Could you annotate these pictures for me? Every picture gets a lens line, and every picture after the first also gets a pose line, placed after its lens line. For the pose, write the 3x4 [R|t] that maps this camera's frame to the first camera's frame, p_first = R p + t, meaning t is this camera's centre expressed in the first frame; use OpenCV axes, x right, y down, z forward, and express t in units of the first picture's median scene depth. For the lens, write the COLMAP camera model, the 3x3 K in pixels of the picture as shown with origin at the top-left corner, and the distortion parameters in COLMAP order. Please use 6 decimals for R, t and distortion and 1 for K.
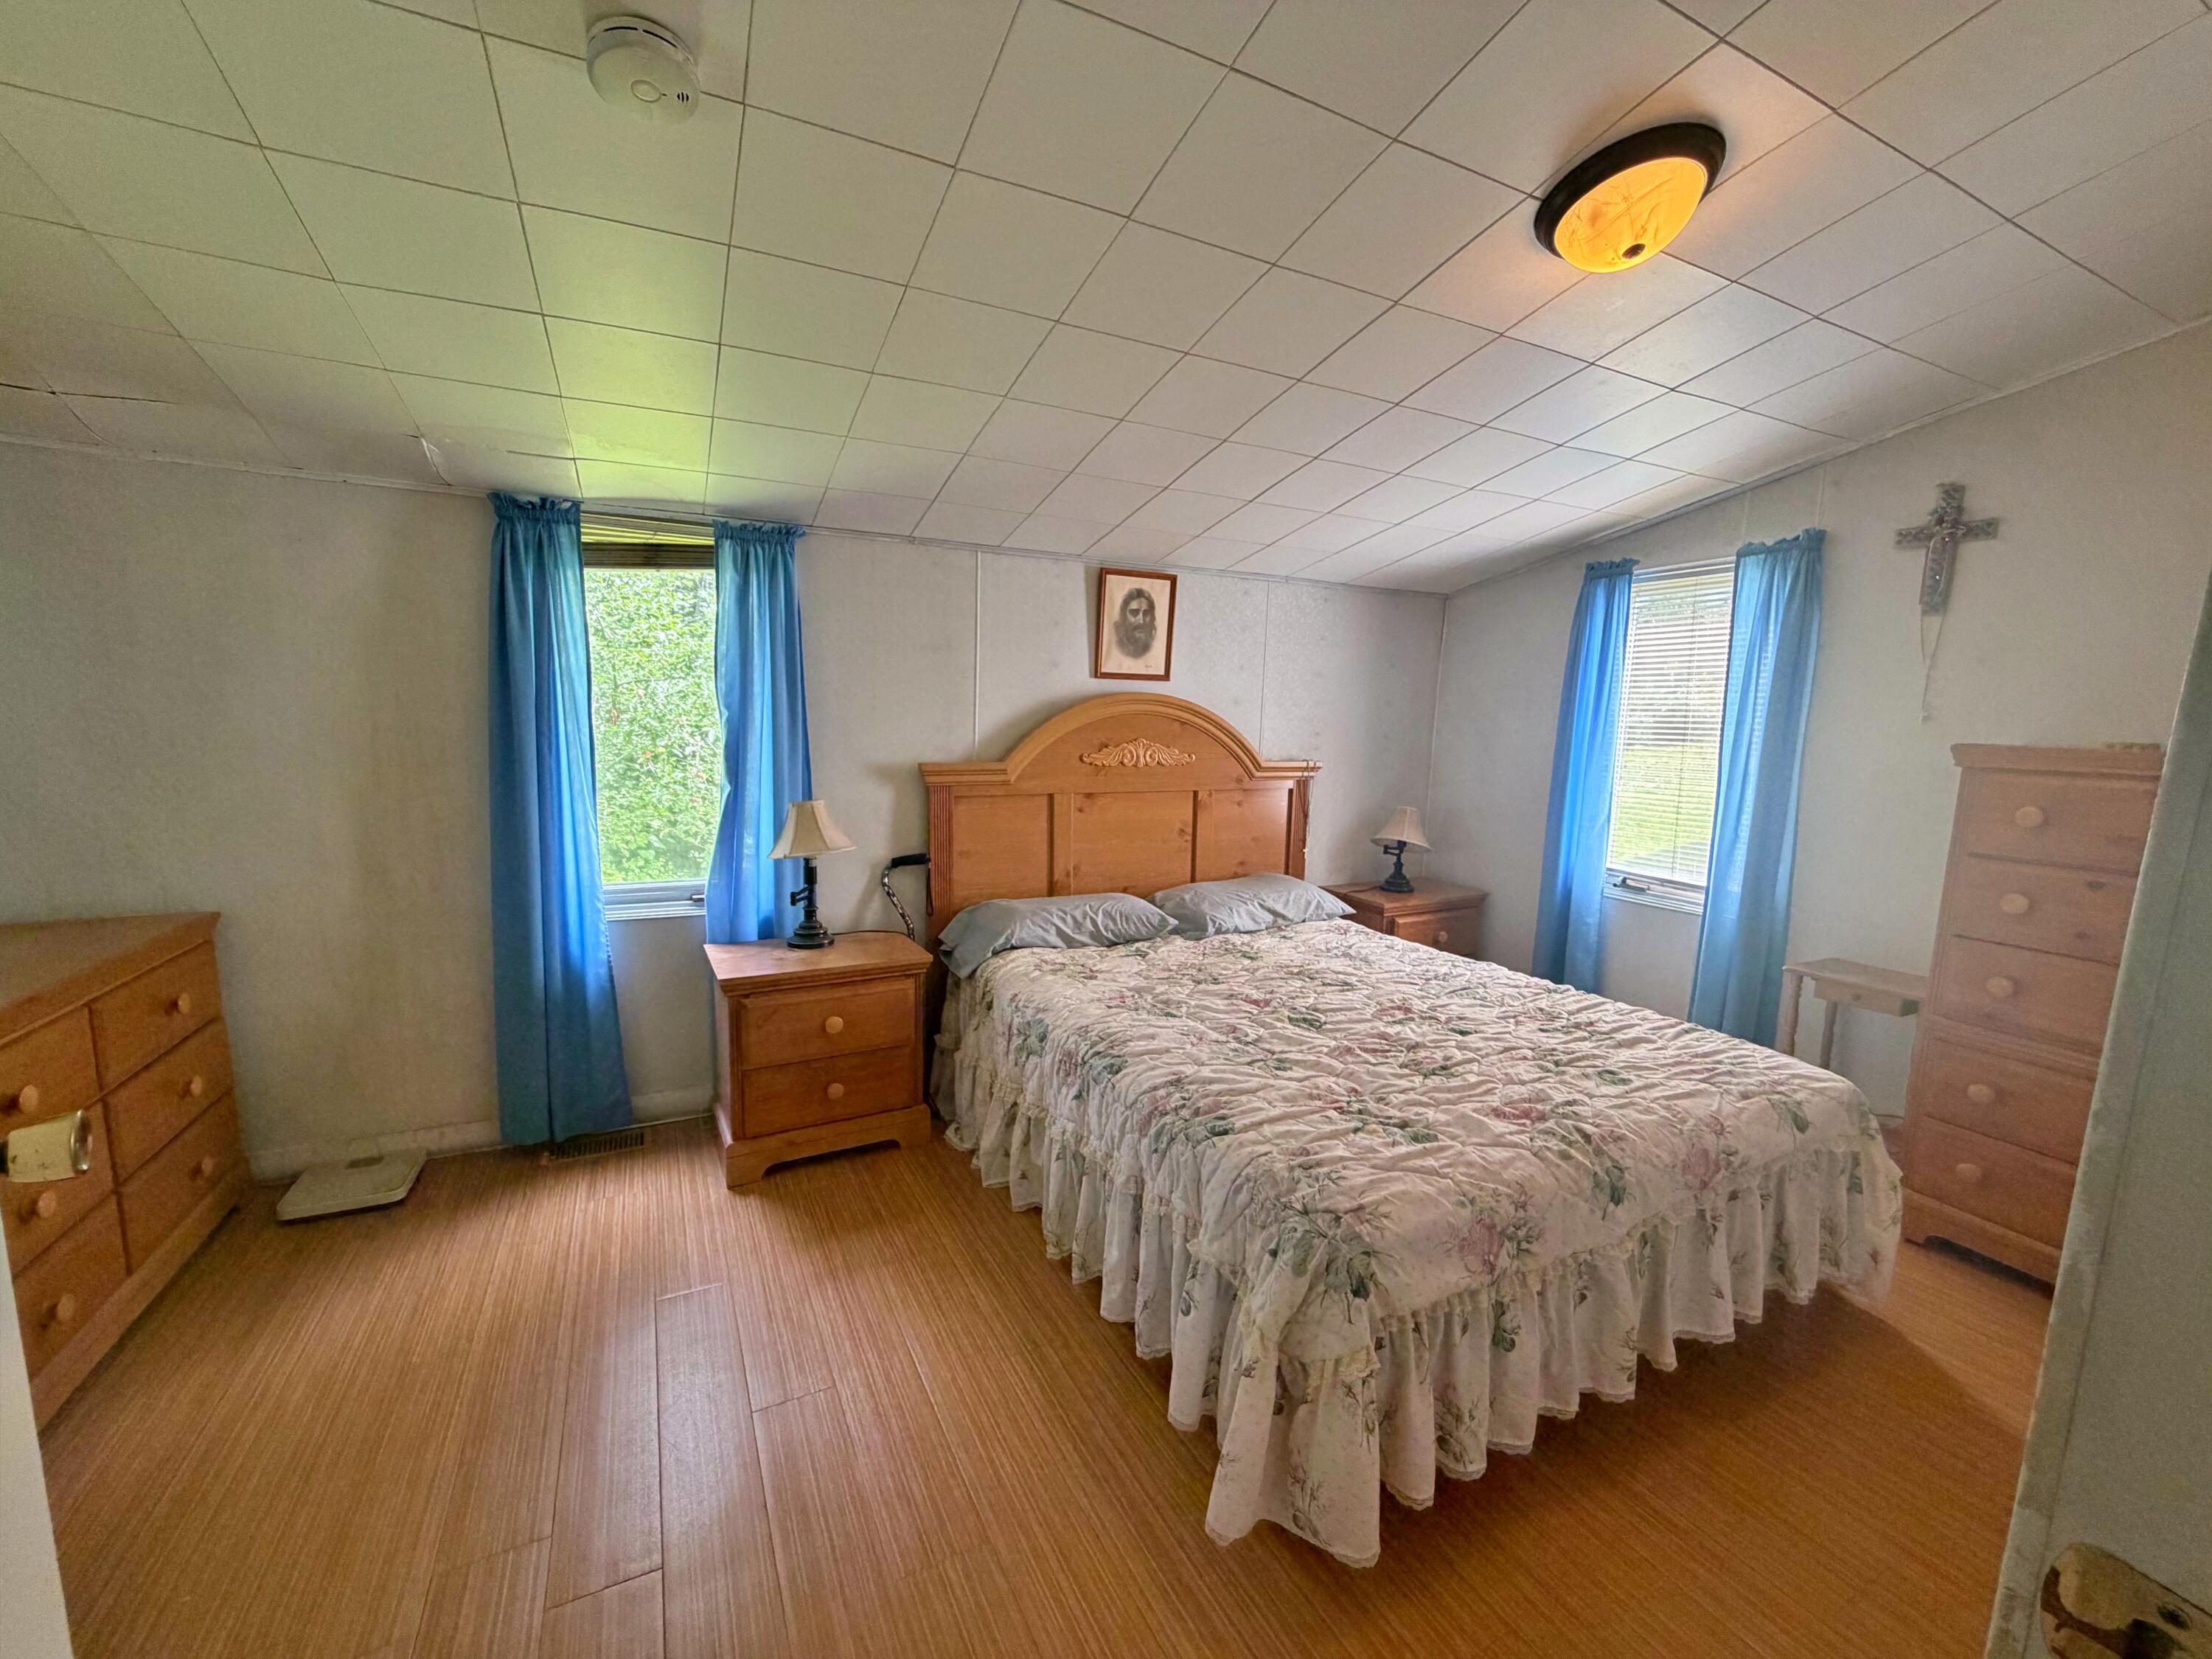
lens RADIAL K [[883.0, 0, 1094.6], [0, 883.0, 828.1], [0, 0, 1]] dist [-0.002367, -0.000296]
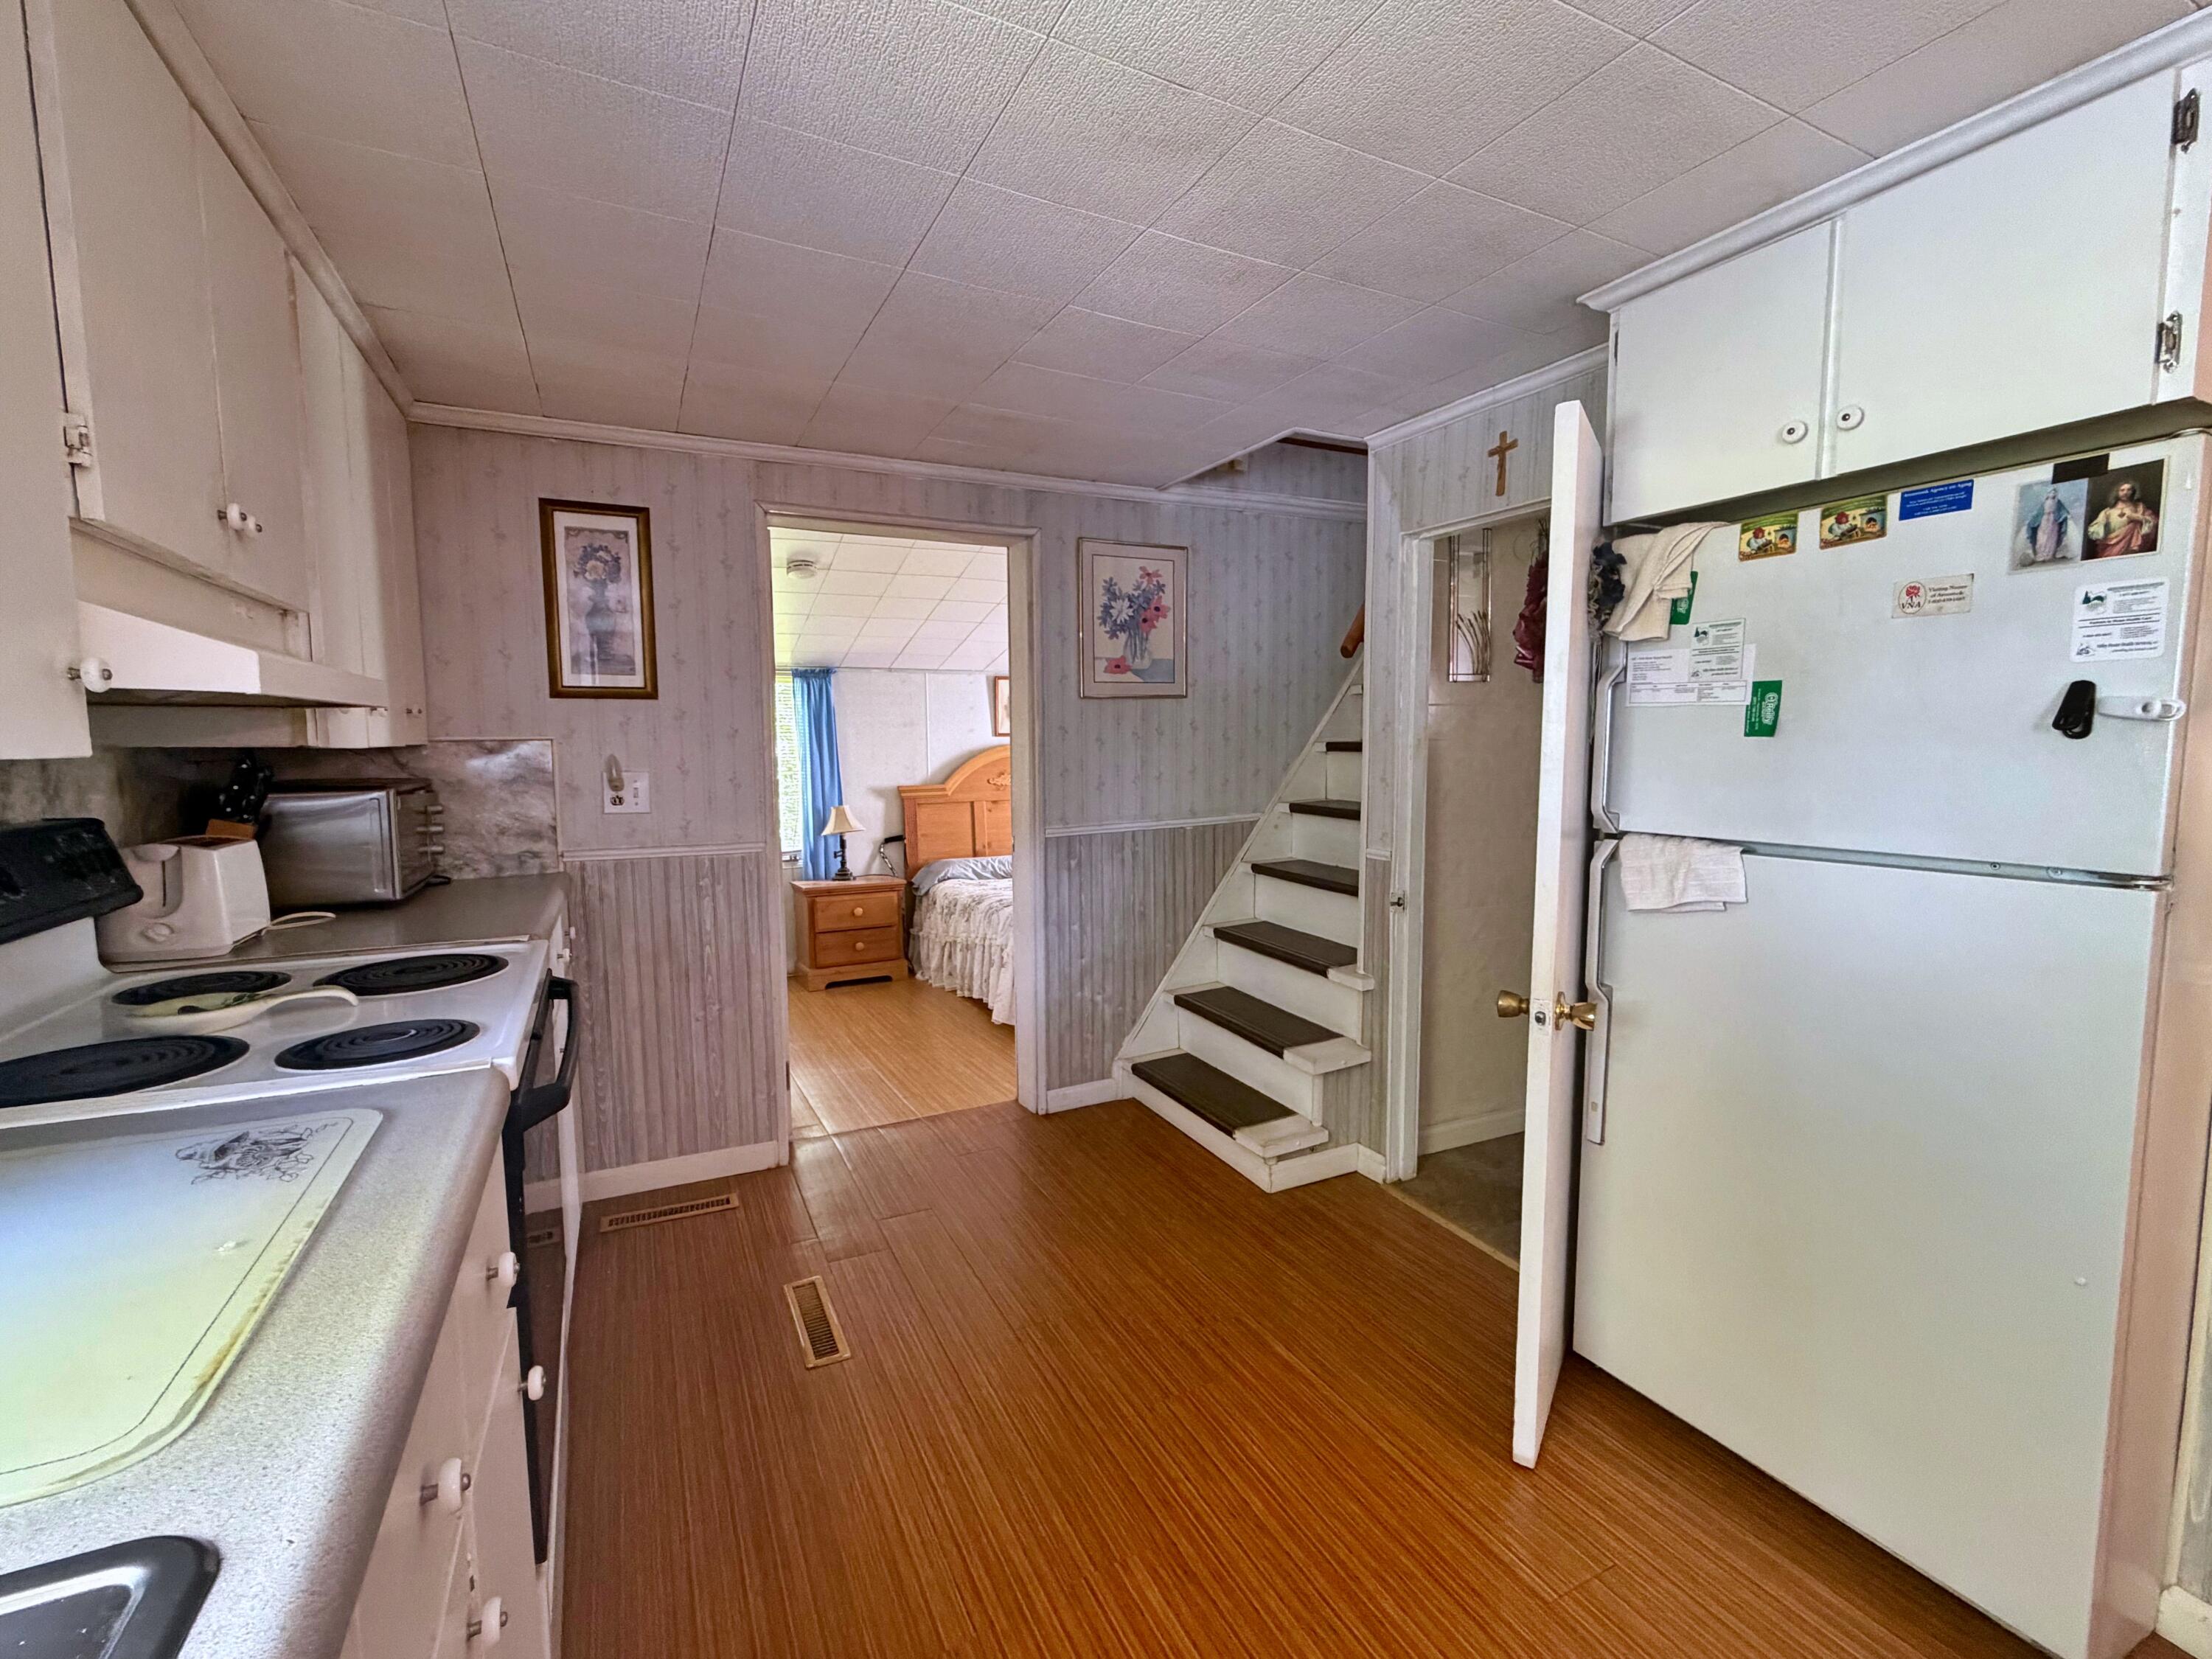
lens RADIAL K [[943.5, 0, 1105.9], [0, 943.5, 831.1], [0, 0, 1]] dist [-0.000231, -0.000199]
pose [[0.999289, -0.037701, 0.000751, 0.244061], [0.037693, 0.998118, -0.048370, 0.139665], [0.001074, 0.048364, 0.998829, -1.021872]]
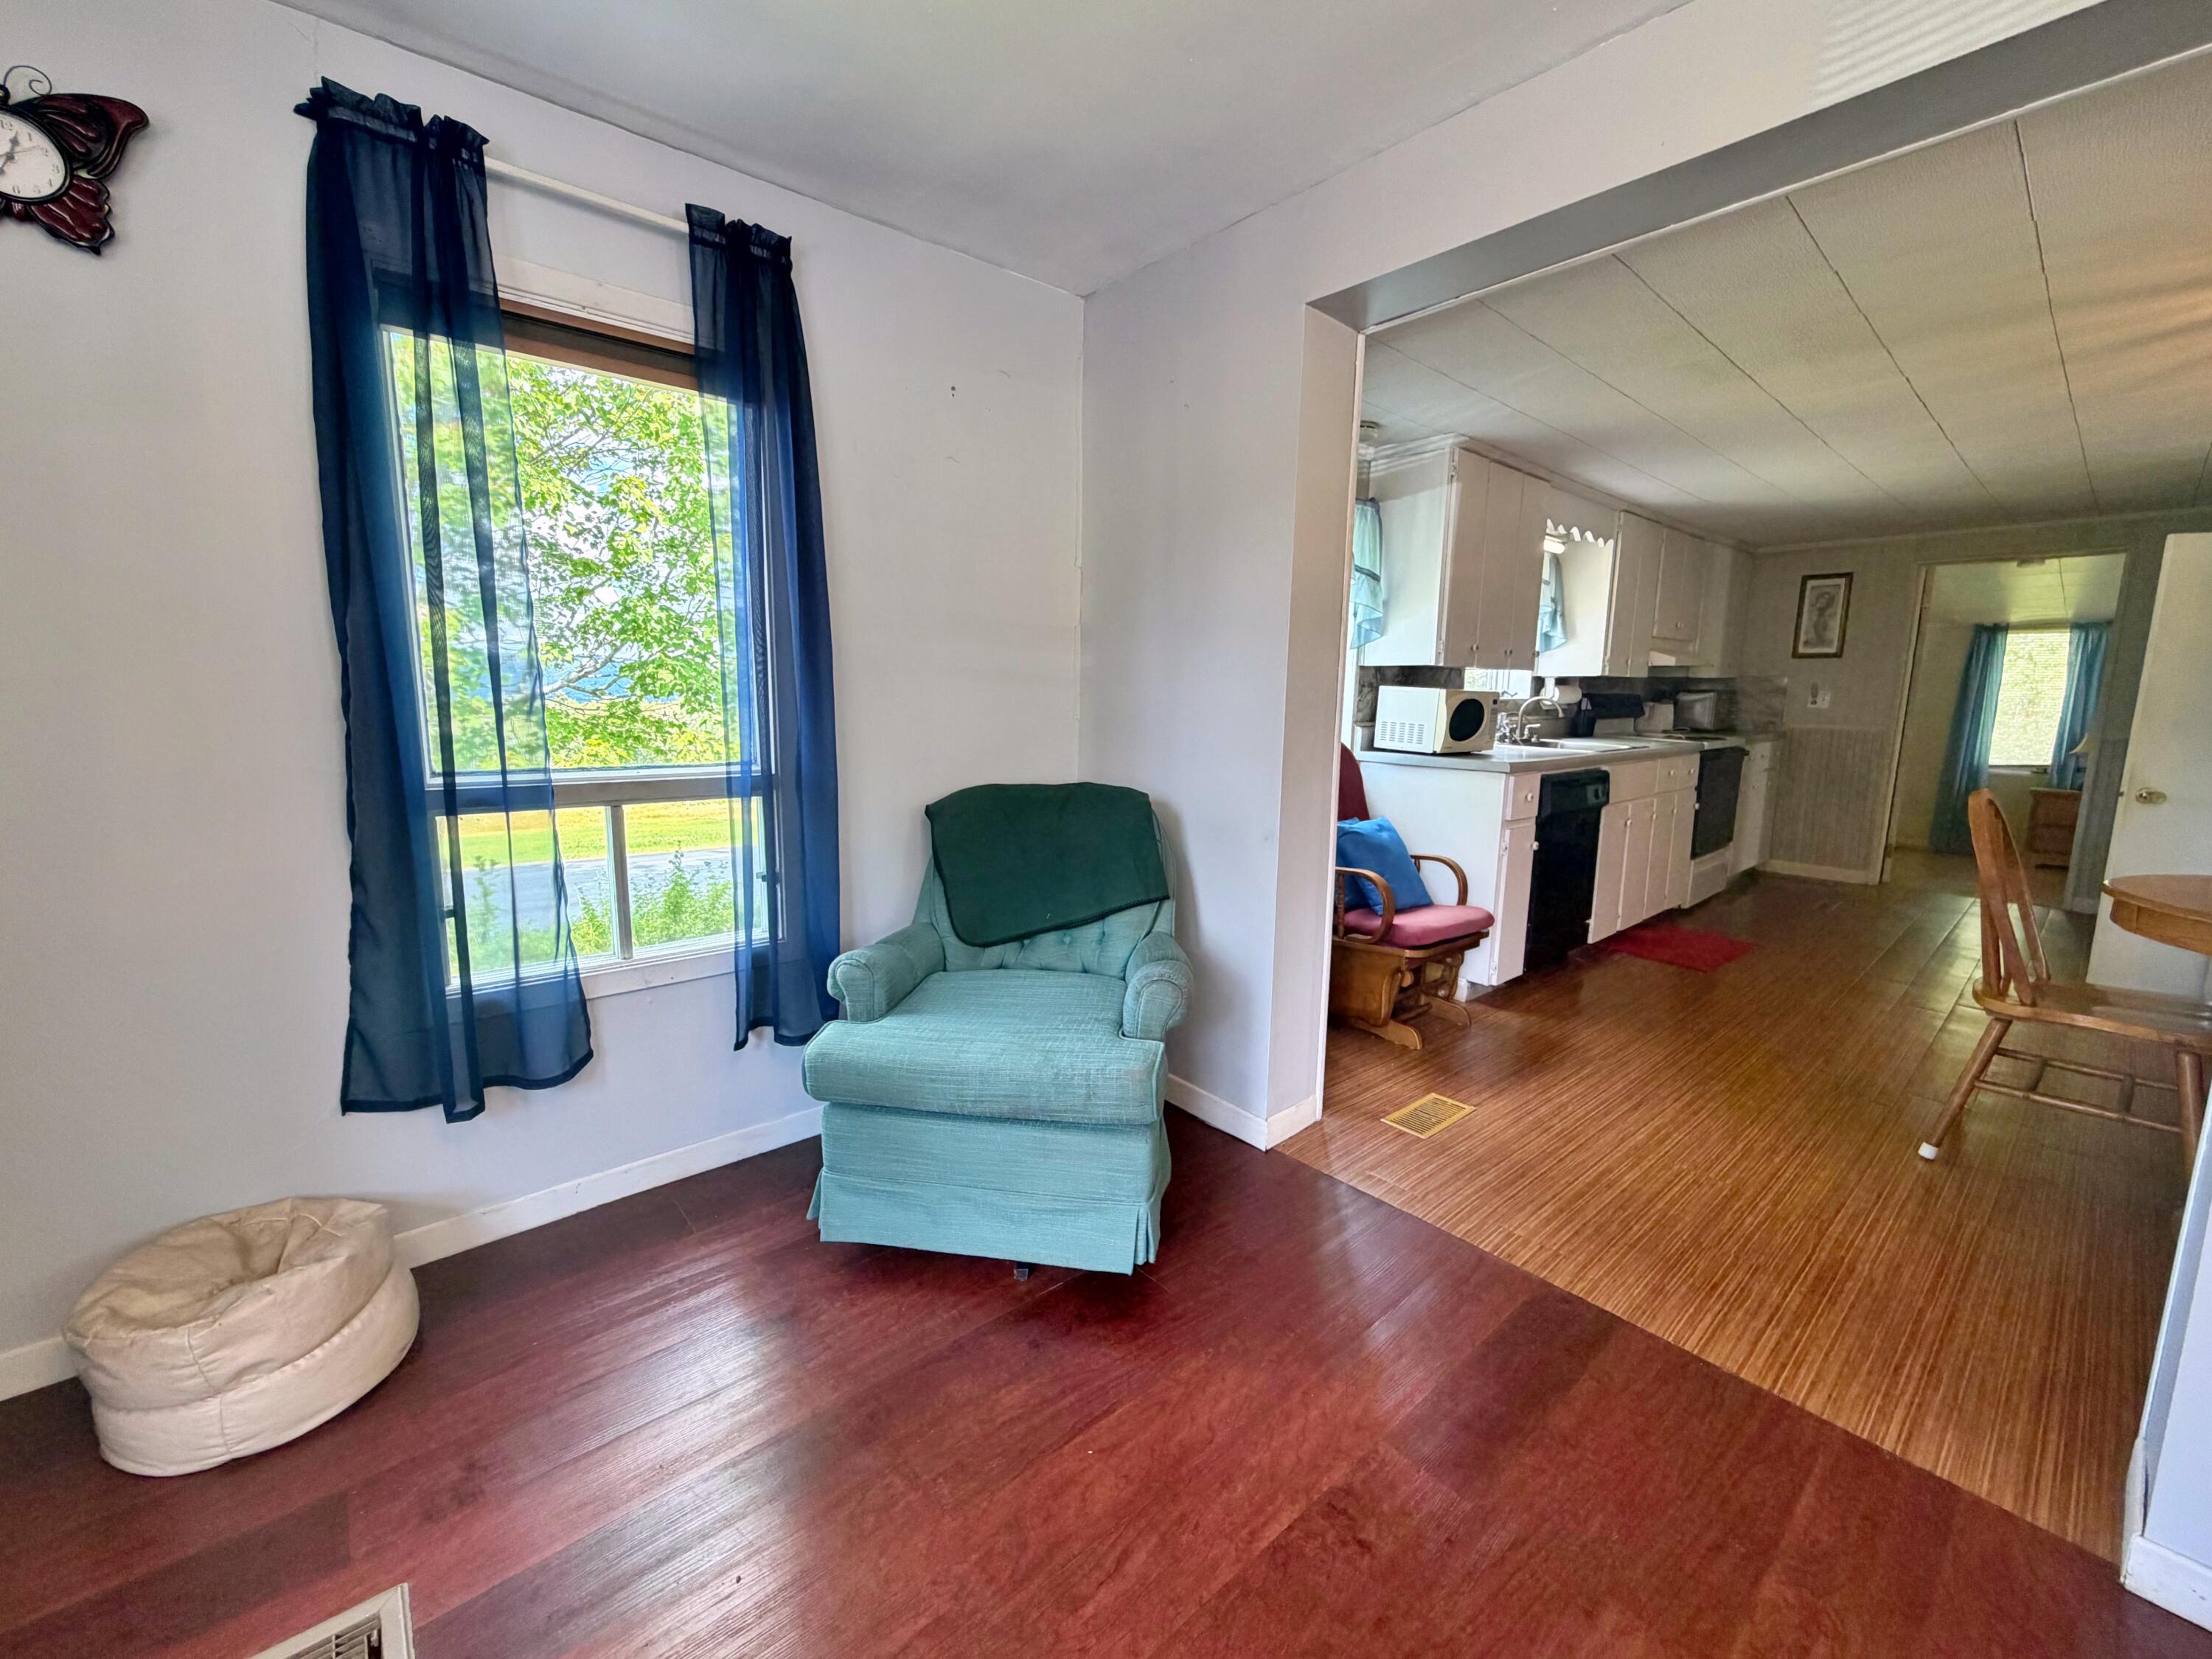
lens RADIAL K [[883.0, 0, 1104.3], [0, 883.0, 820.0], [0, 0, 1]] dist [-0.002367, -0.000296]
pose [[0.241076, 0.113480, -0.963849, 1.278663], [-0.134704, 0.987440, 0.082566, 0.350422], [0.961113, 0.109929, 0.253334, -2.066745]]
